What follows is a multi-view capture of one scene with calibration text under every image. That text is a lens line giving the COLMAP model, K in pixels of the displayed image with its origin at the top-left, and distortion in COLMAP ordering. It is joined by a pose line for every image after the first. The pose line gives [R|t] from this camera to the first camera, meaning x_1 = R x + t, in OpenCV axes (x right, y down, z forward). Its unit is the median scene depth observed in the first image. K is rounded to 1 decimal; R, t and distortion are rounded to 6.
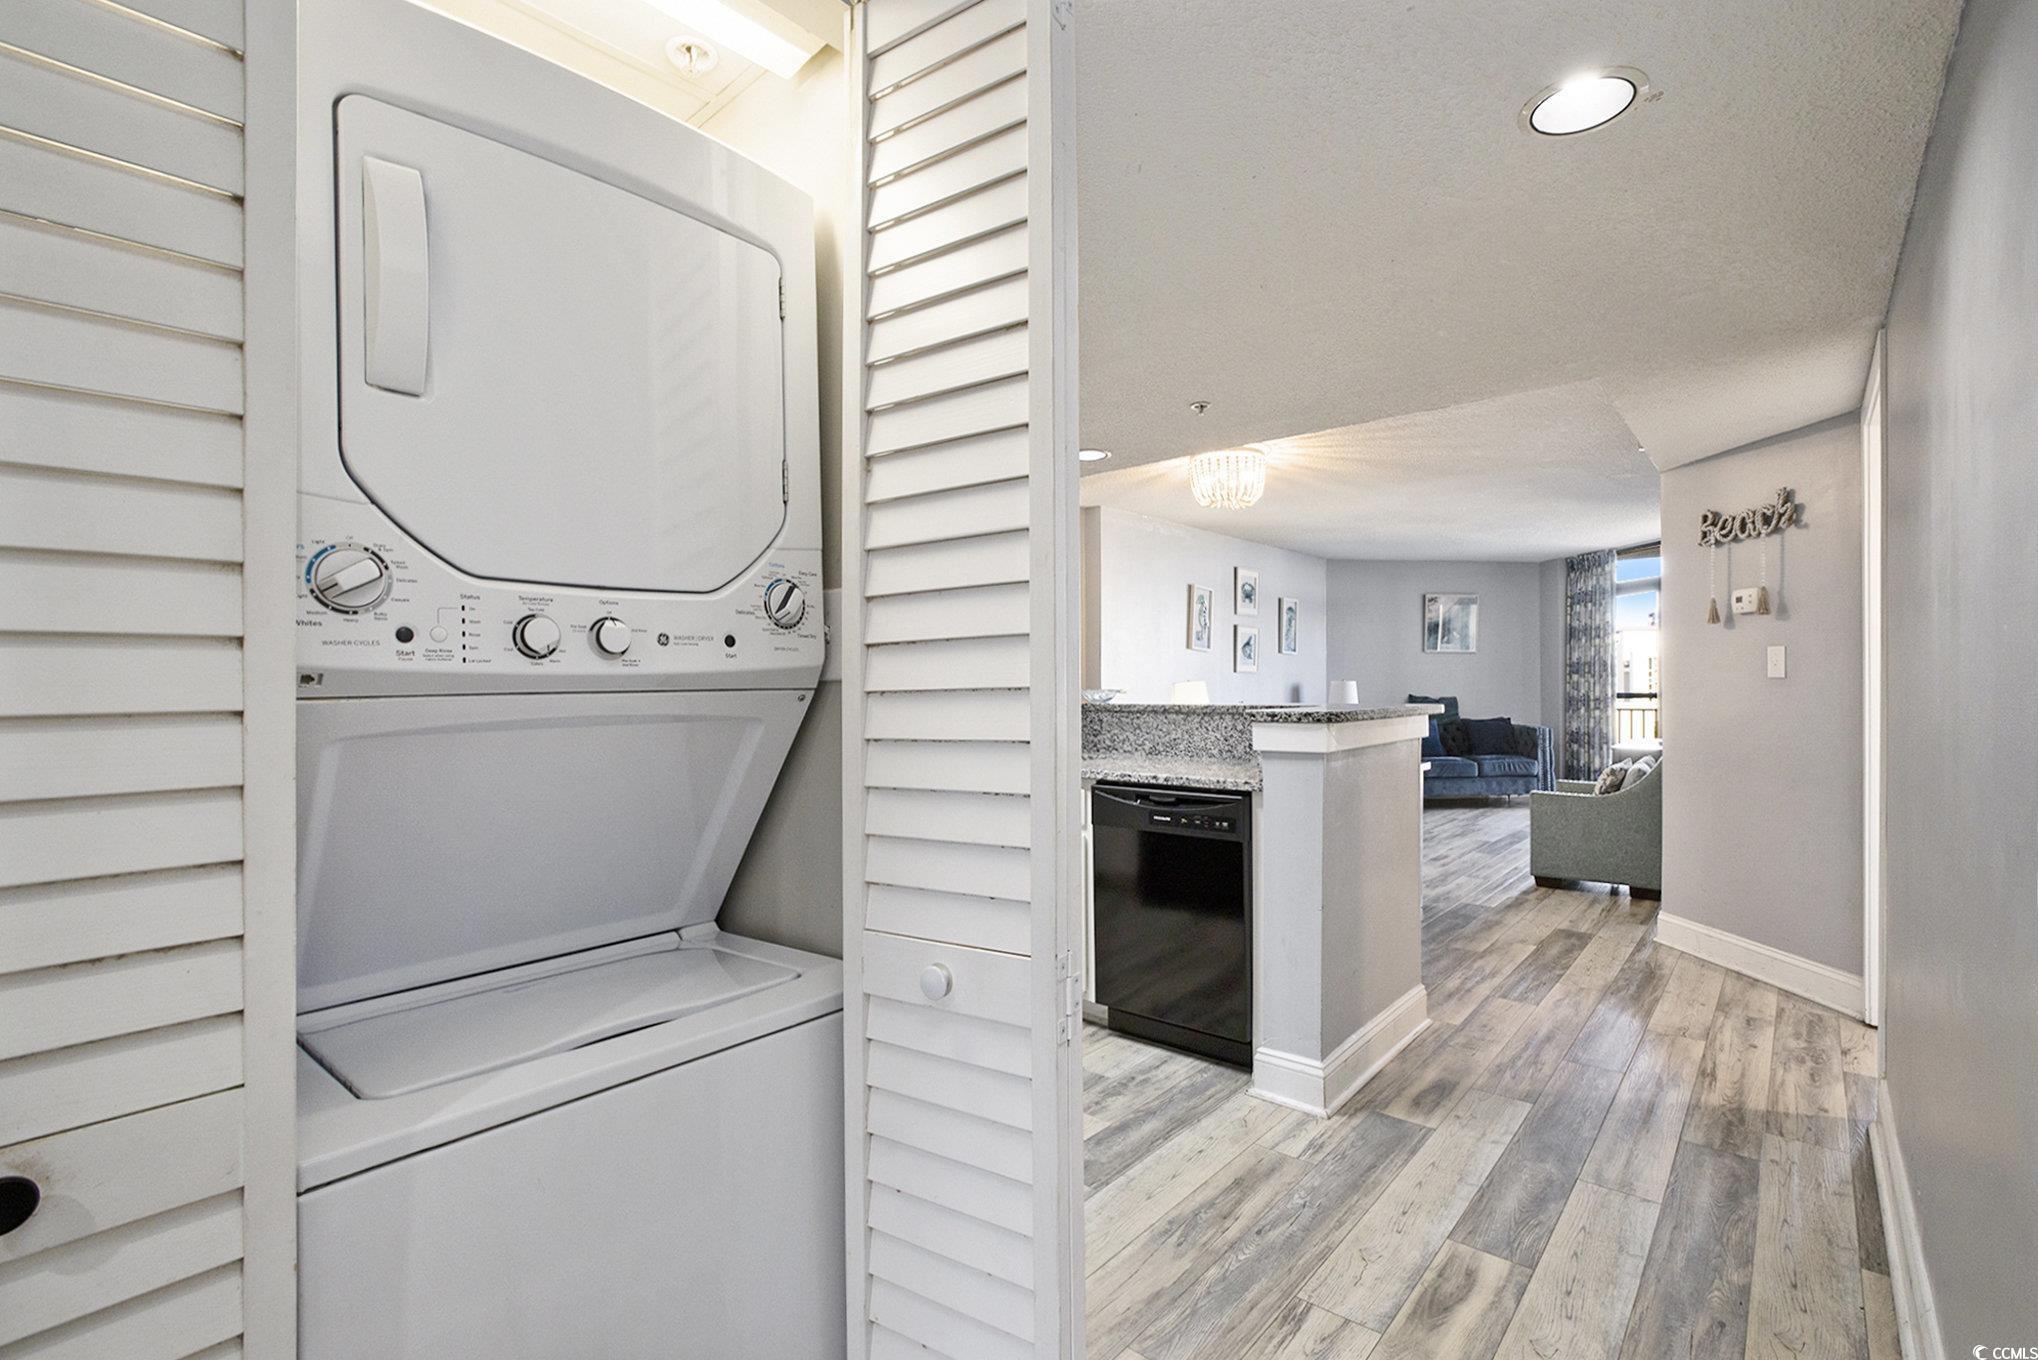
lens RADIAL K [[930.1, 0, 1089.5], [0, 930.1, 702.2], [0, 0, 1]] dist [-0.047065, 0.015507]
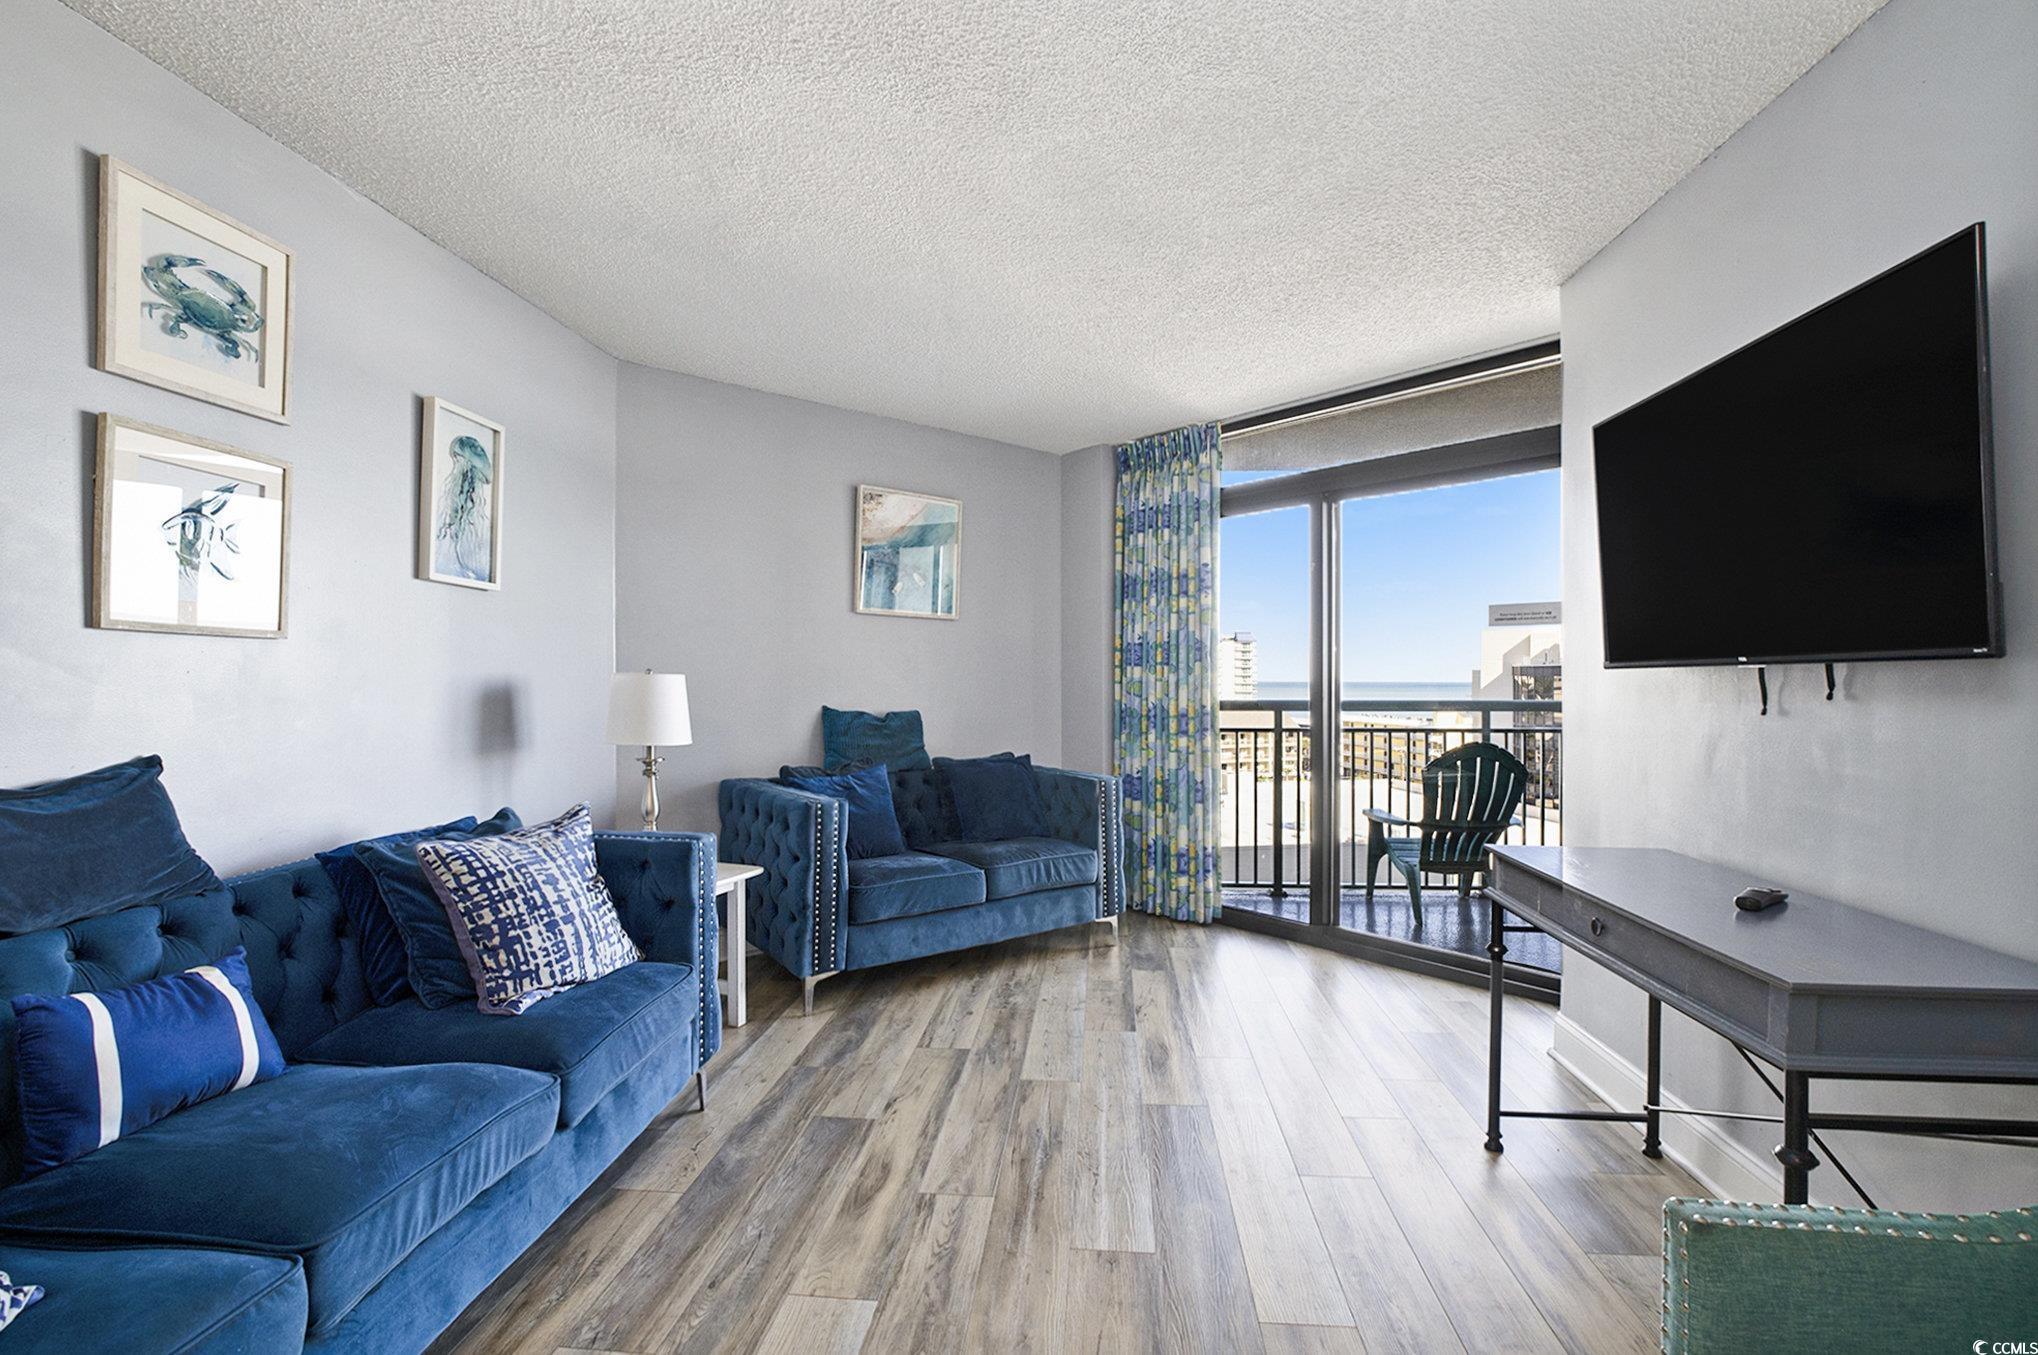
lens RADIAL K [[919.1, 0, 1028.1], [0, 919.1, 684.0], [0, 0, 1]] dist [-0.045562, 0.015176]
pose [[0.839759, 0.005354, 0.542934, 0.204390], [0.002682, 0.999898, -0.014009, -0.013870], [-0.542953, 0.013220, 0.839659, 0.624780]]
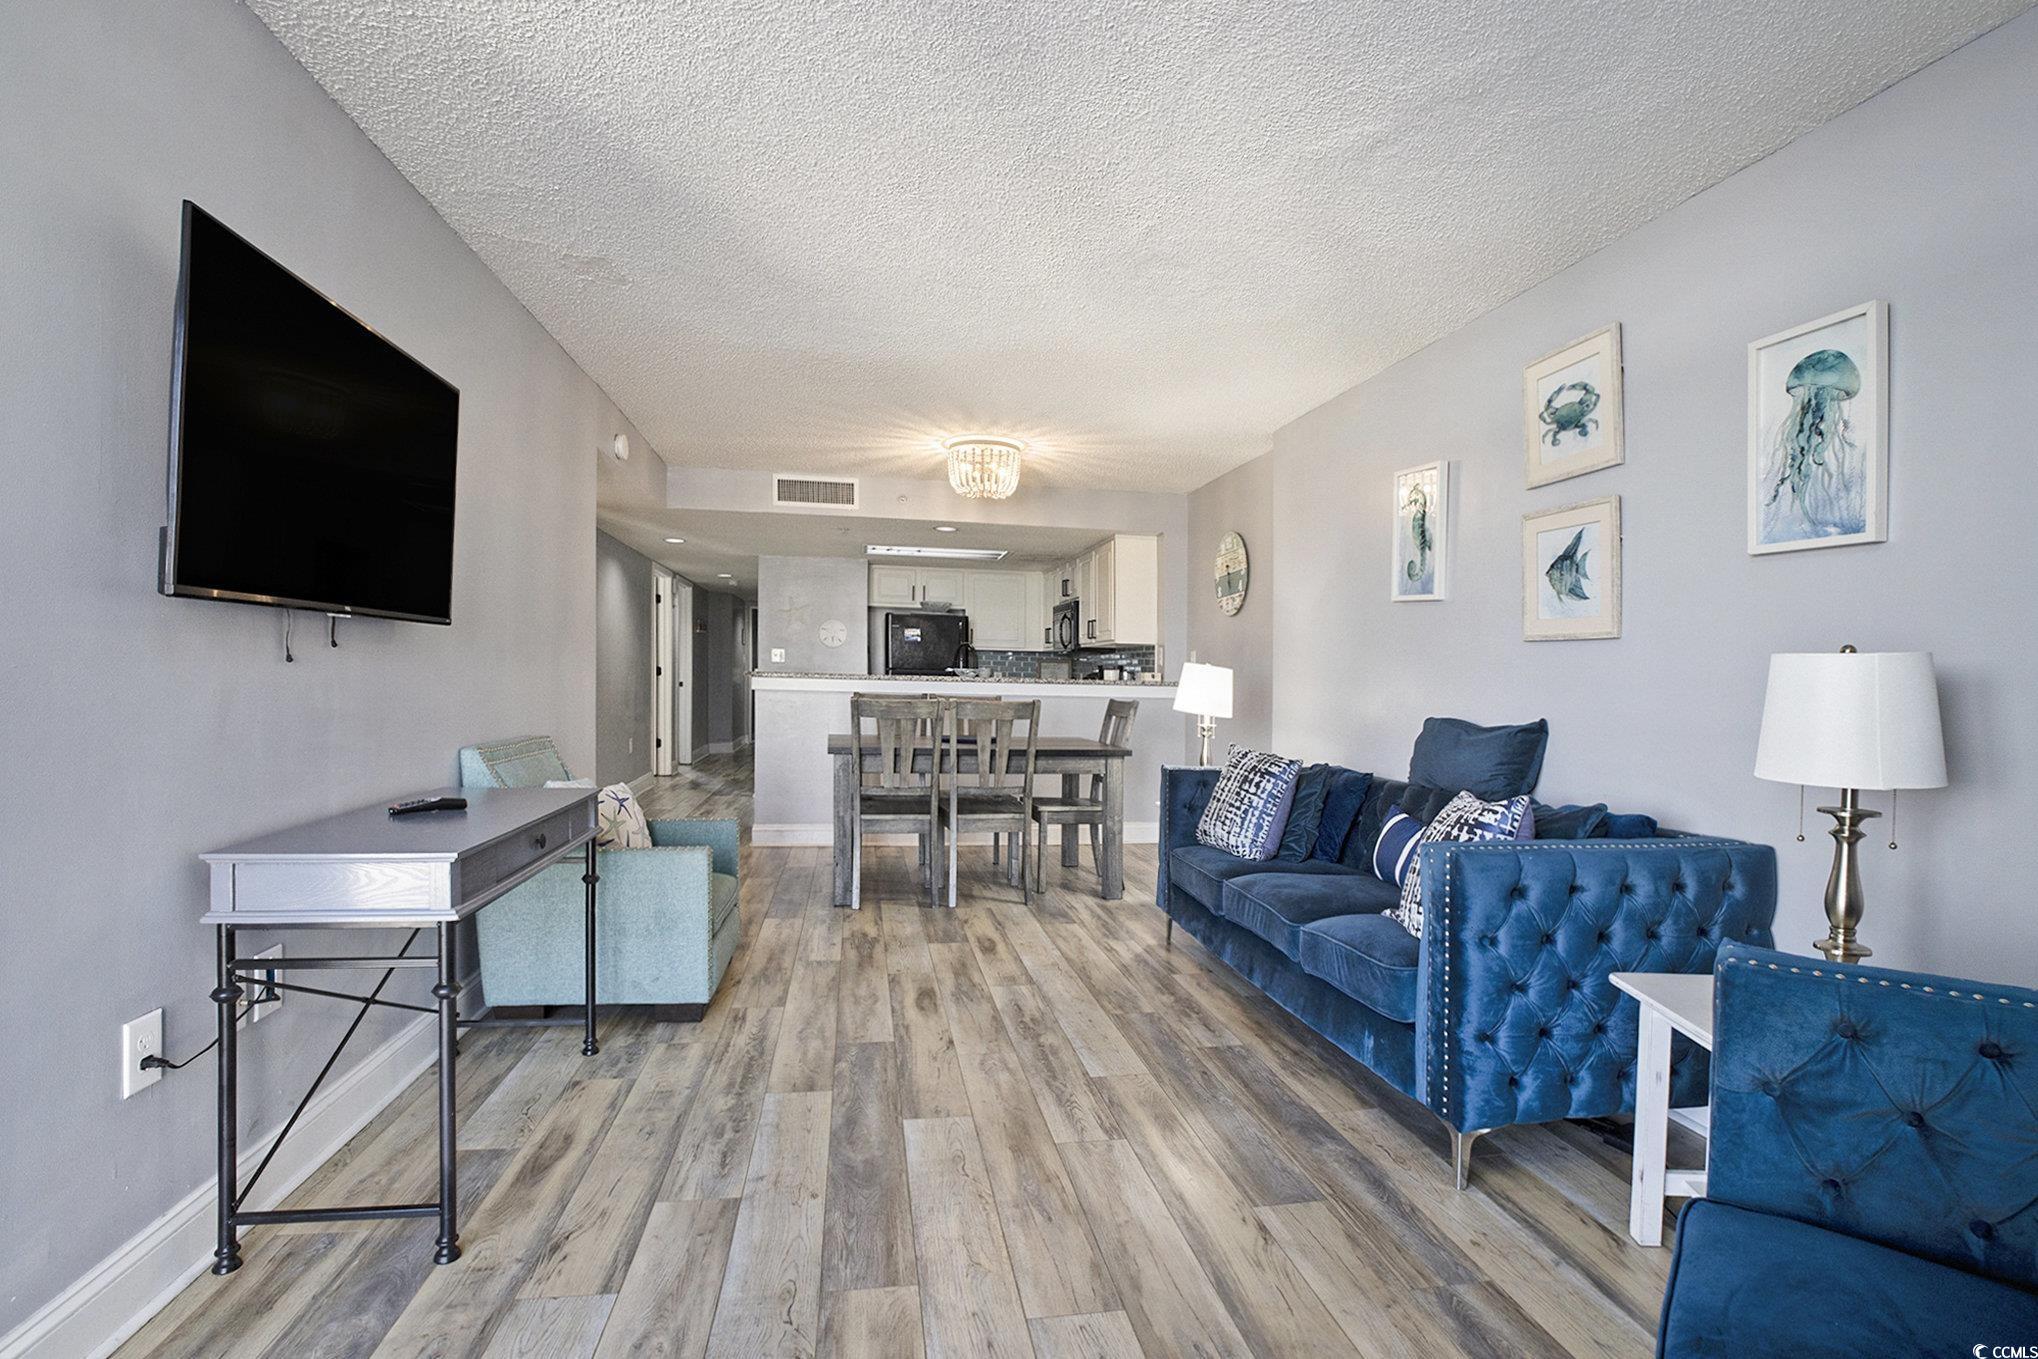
lens RADIAL K [[967.2, 0, 1019.0], [0, 967.2, 679.5], [0, 0, 1]] dist [-0.106709, 0.018405]
pose [[-0.678203, -0.006850, -0.734843, 0.524705], [-0.031679, 0.999300, 0.019922, -0.015166], [0.734191, 0.036790, -0.677945, 0.994293]]
